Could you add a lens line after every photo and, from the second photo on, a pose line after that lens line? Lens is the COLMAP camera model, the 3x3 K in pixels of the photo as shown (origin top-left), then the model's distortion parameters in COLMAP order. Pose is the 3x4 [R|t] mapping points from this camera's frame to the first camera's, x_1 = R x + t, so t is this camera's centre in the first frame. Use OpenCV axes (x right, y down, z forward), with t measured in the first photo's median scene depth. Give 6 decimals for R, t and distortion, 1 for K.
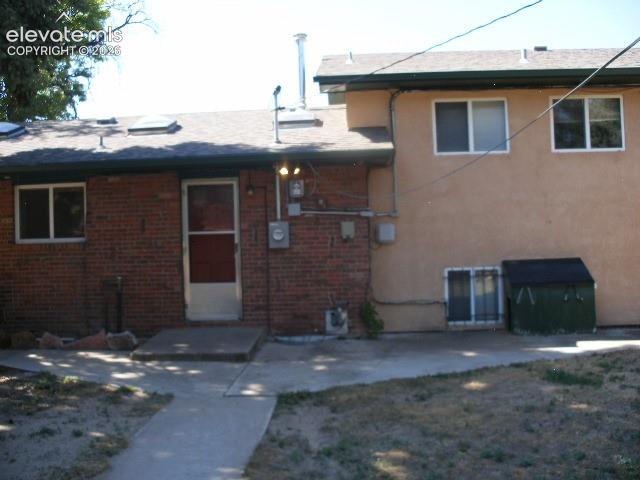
lens RADIAL K [[677.7, 0, 318.3], [0, 677.7, 224.9], [0, 0, 1]] dist [-0.220201, 0.248878]
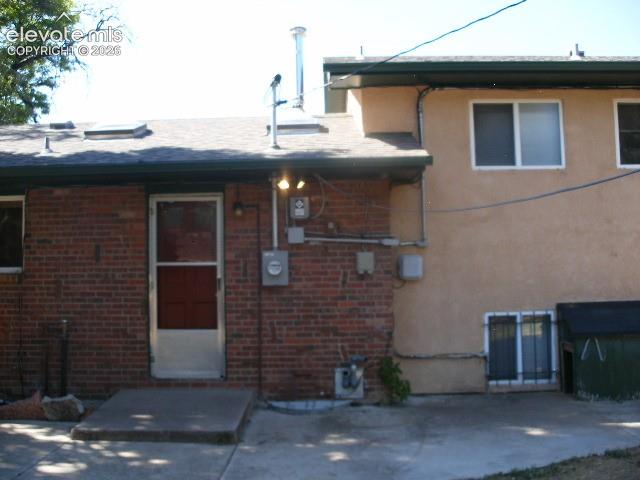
lens RADIAL K [[677.7, 0, 318.3], [0, 677.7, 224.9], [0, 0, 1]] dist [-0.220201, 0.248878]
pose [[0.999273, 0.015172, 0.034965, -0.036442], [-0.013429, 0.998682, -0.049546, 0.003148], [-0.035670, 0.049040, 0.998160, 0.230667]]
